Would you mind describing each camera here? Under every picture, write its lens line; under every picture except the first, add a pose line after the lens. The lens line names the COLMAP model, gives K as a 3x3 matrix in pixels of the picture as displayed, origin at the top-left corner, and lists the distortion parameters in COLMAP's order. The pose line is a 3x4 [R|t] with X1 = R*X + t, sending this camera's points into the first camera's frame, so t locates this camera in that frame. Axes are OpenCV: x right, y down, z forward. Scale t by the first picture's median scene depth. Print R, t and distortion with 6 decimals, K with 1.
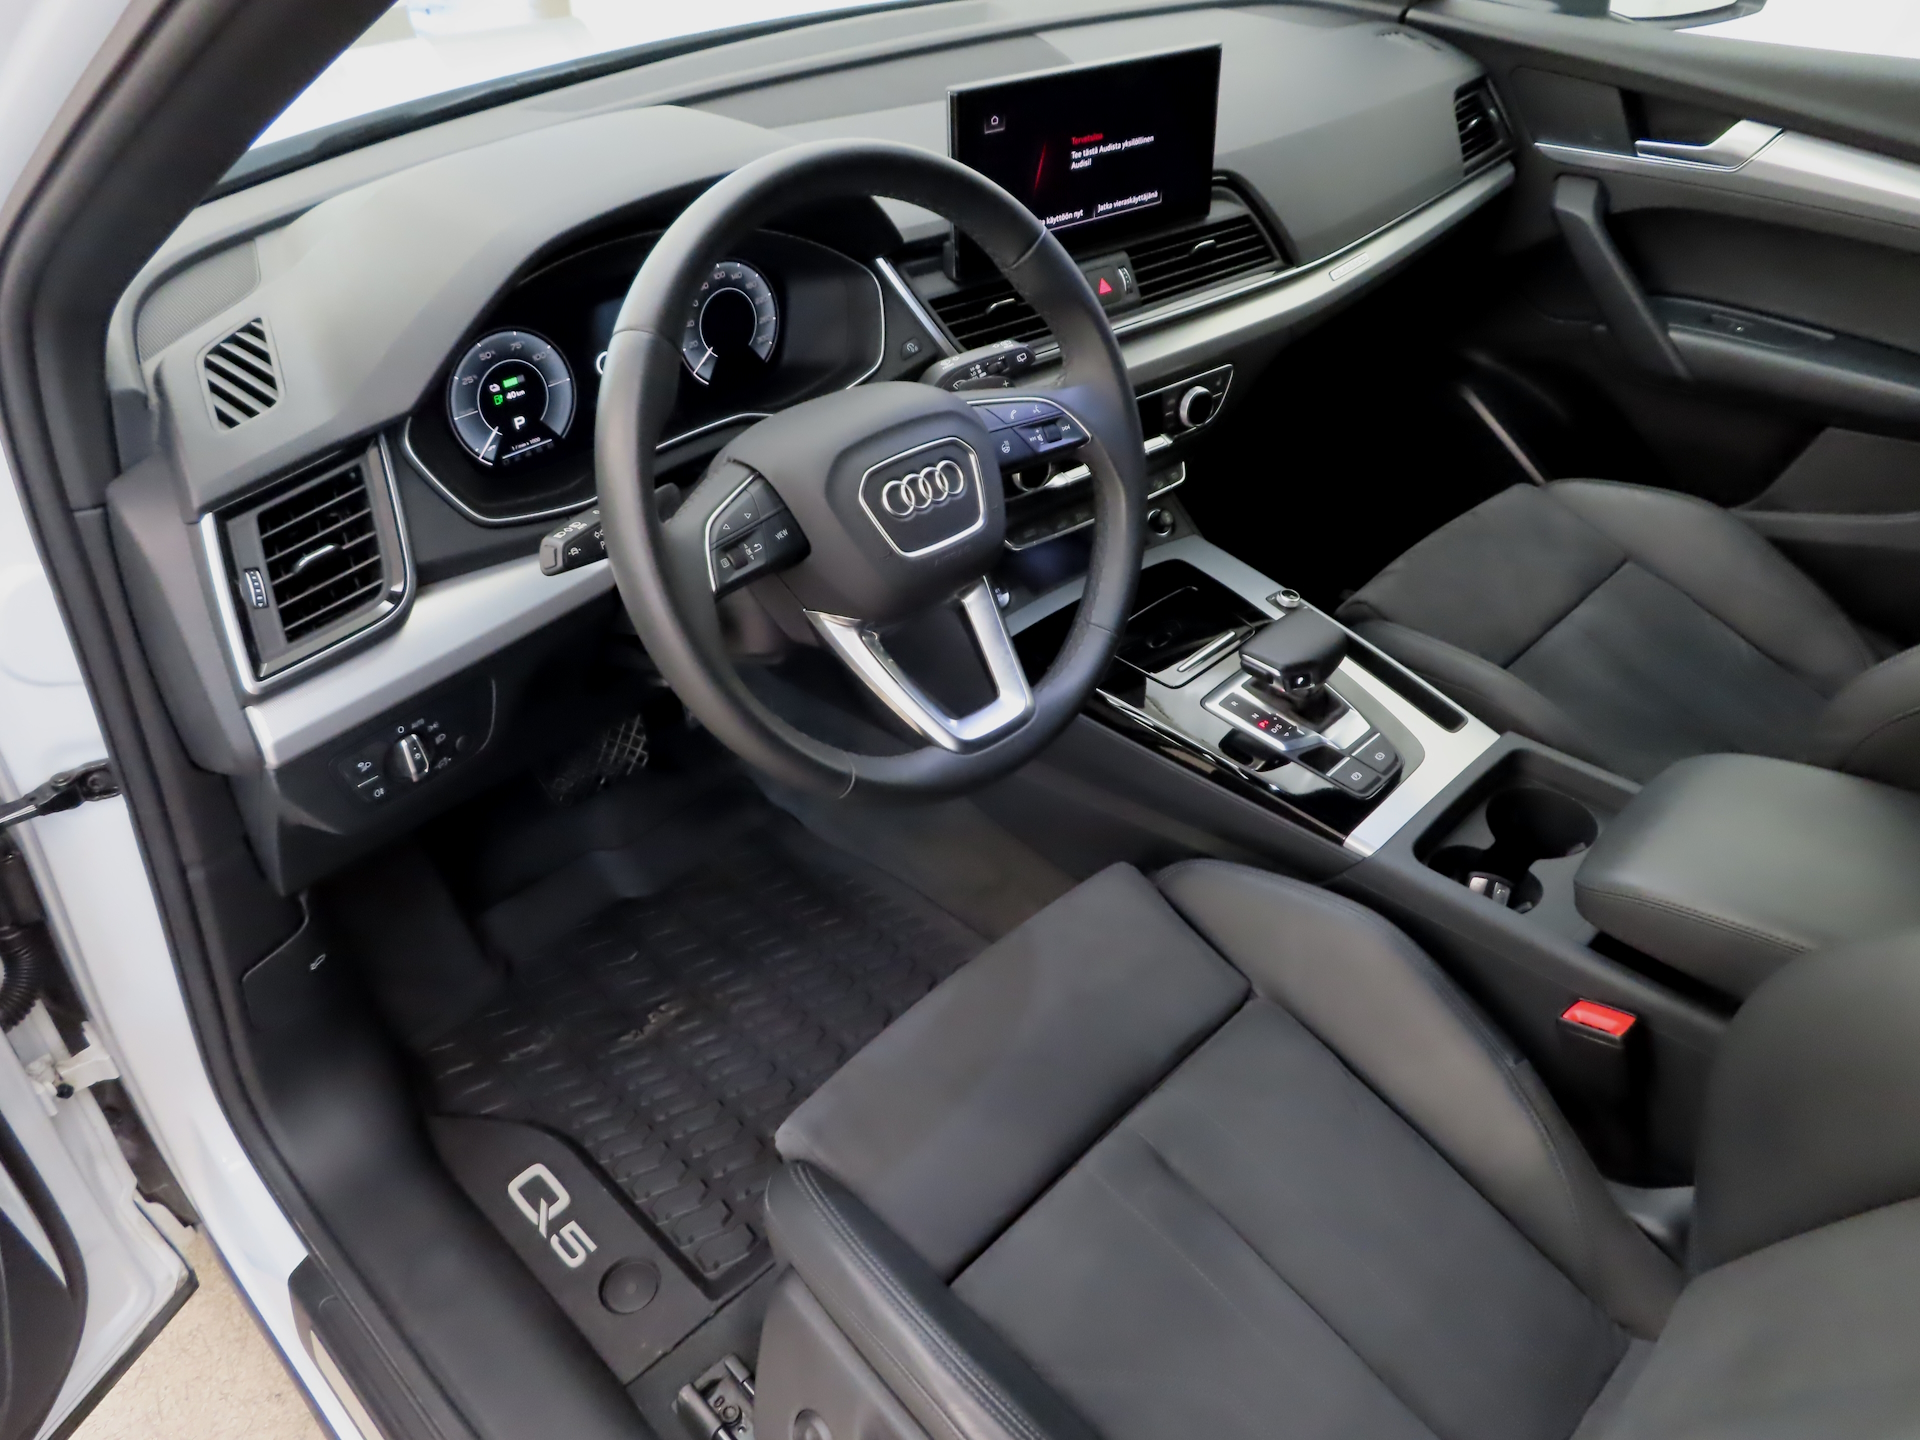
lens RADIAL K [[1354.7, 0, 960.0], [0, 1354.7, 720.0], [0, 0, 1]] dist [-0.023328, 0.008223]
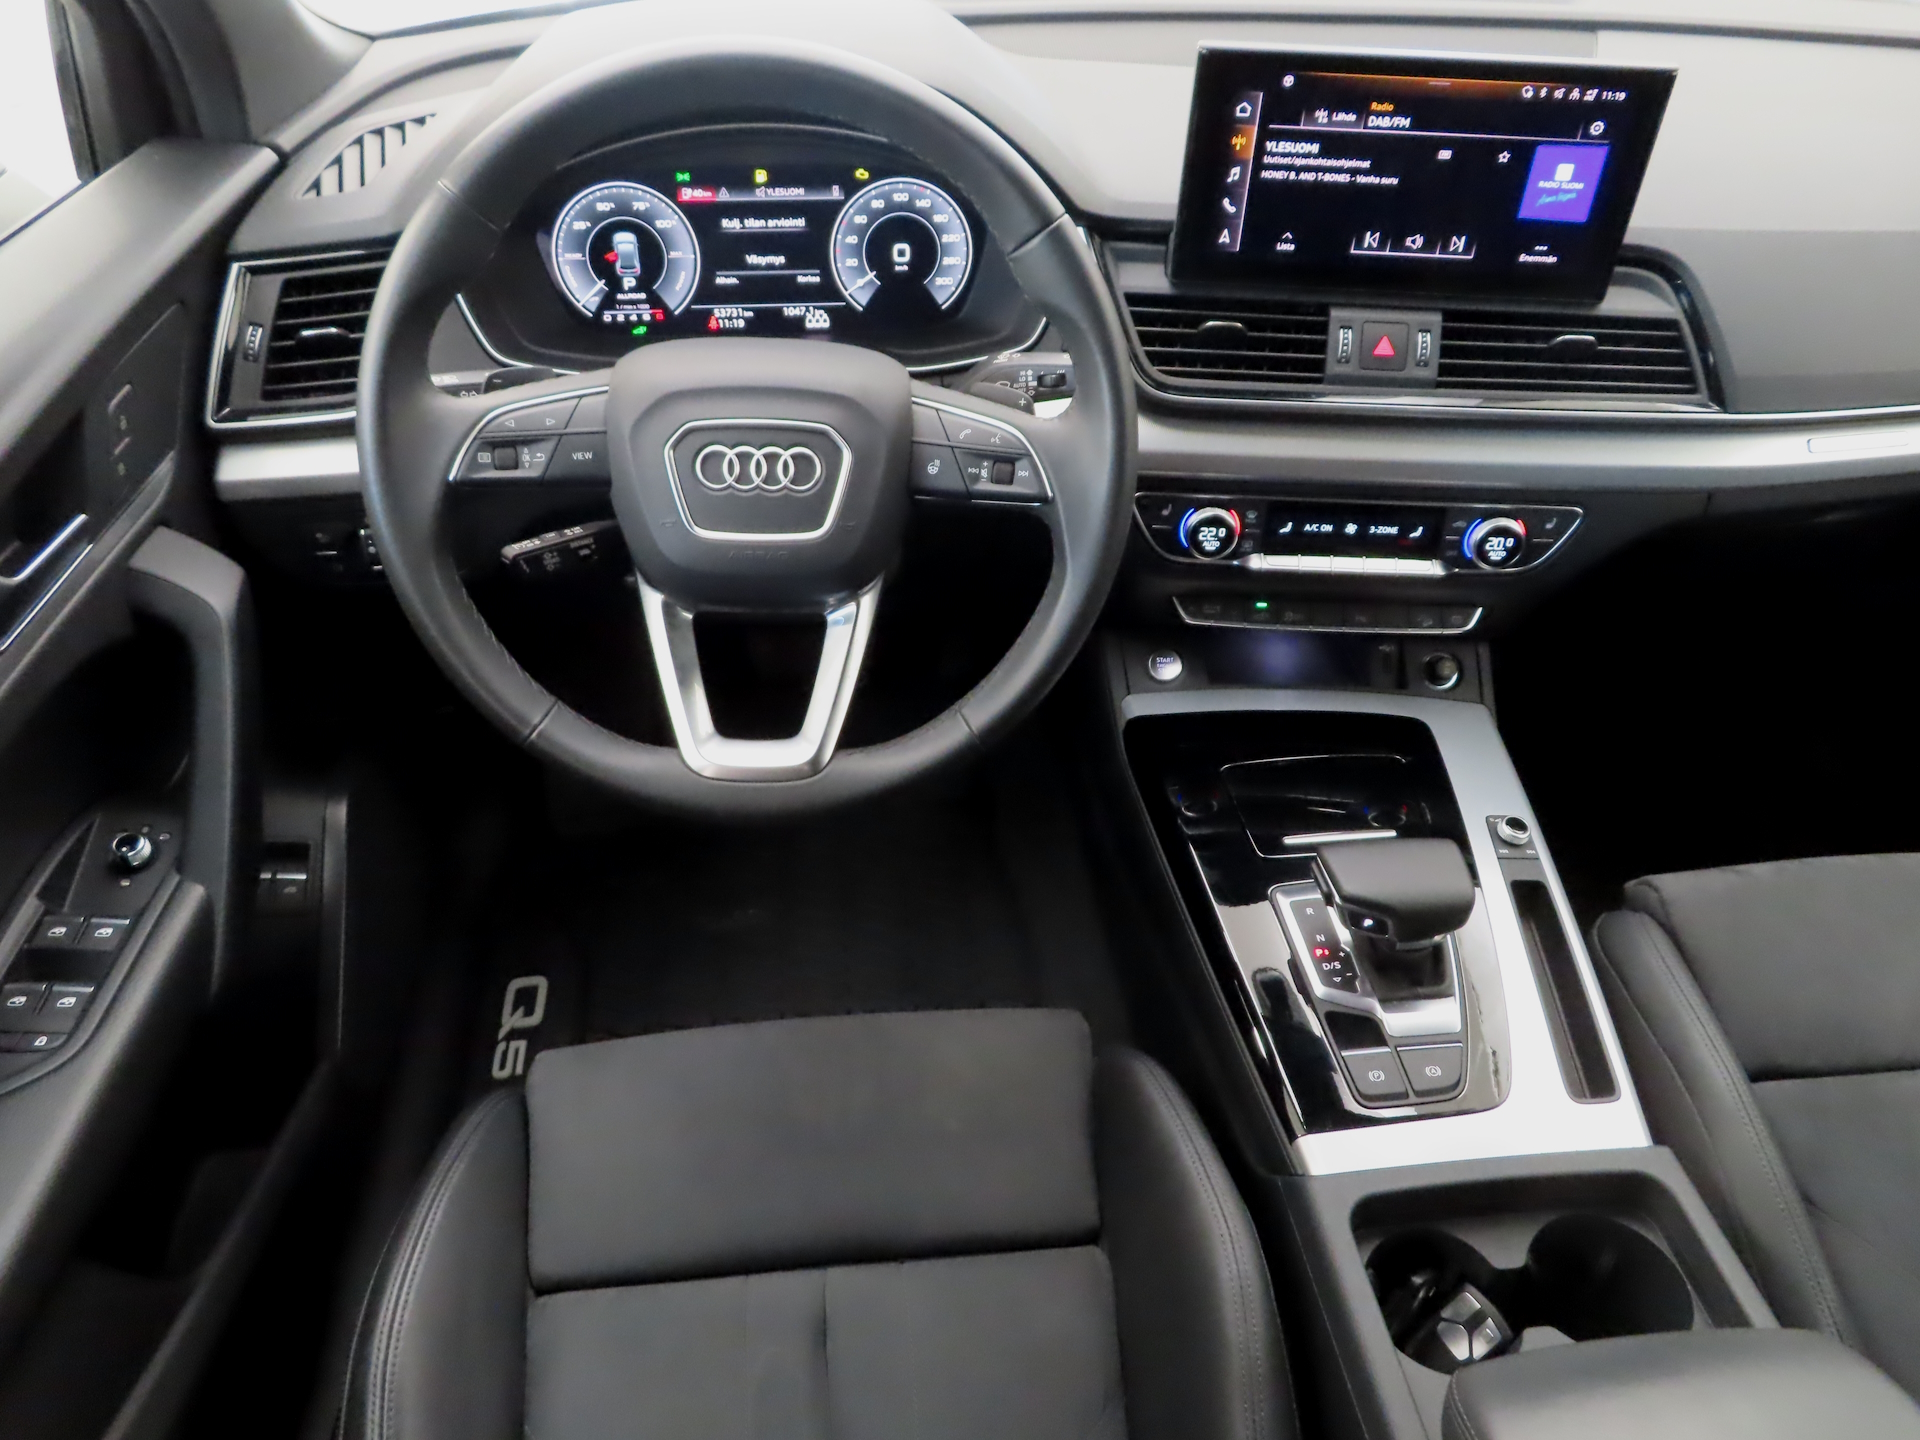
lens RADIAL K [[1354.7, 0, 960.0], [0, 1354.7, 720.0], [0, 0, 1]] dist [-0.023328, 0.008223]
pose [[0.775984, 0.421712, -0.469049, 0.393640], [-0.409830, 0.902371, 0.133289, -0.141601], [0.479466, 0.088800, 0.873056, 0.248270]]
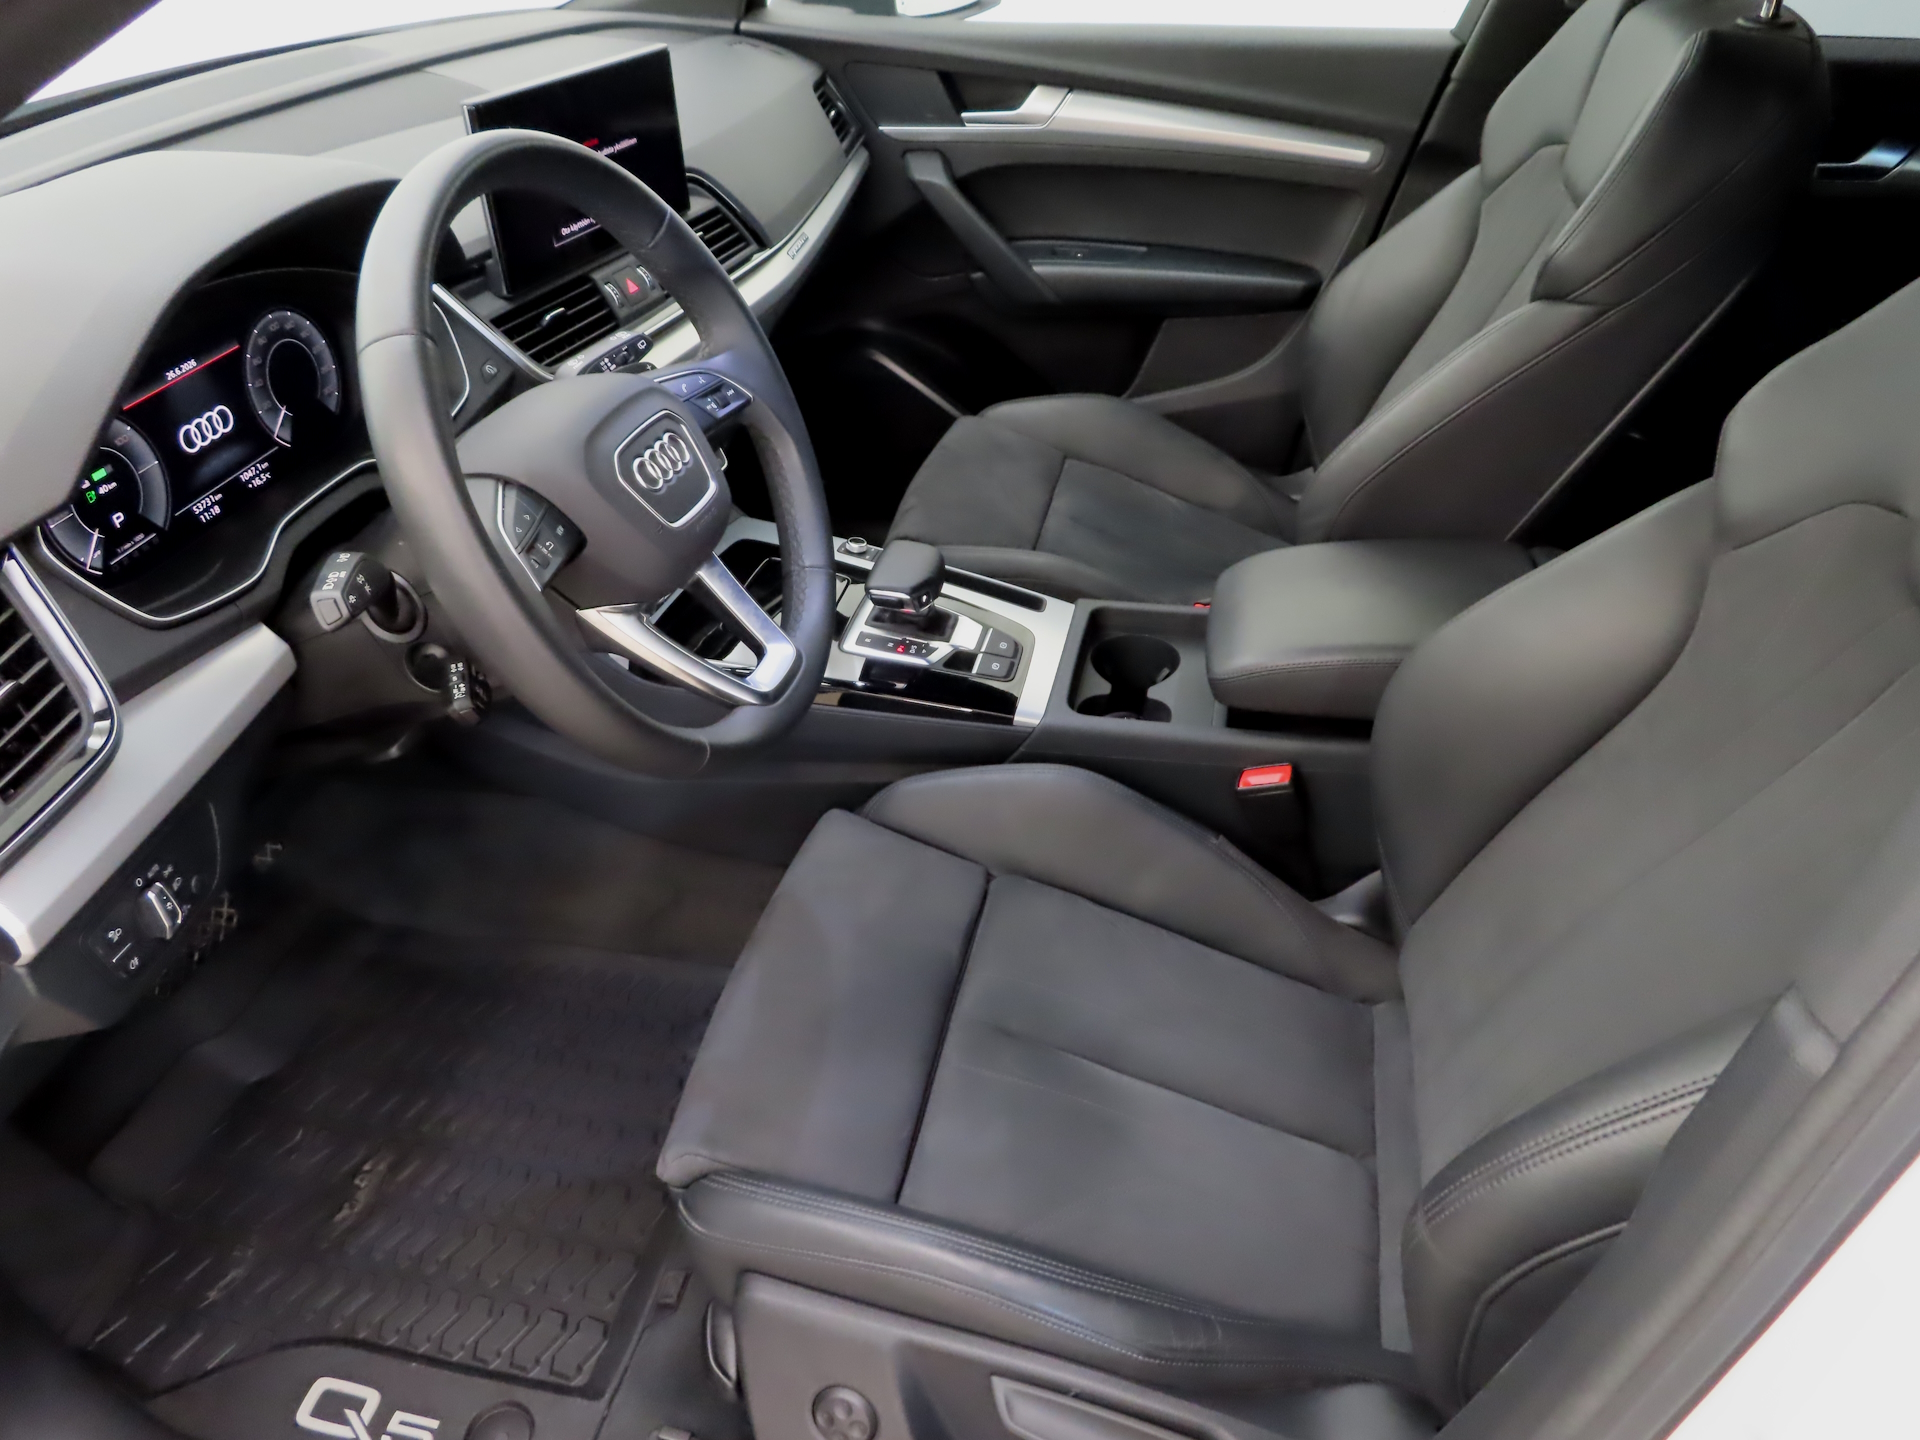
lens RADIAL K [[1354.7, 0, 960.0], [0, 1354.7, 720.0], [0, 0, 1]] dist [-0.023328, 0.008223]
pose [[0.842109, -0.300749, 0.447664, -0.256822], [0.318008, 0.947317, 0.038215, 0.032766], [-0.435573, 0.110180, 0.893385, 0.015200]]
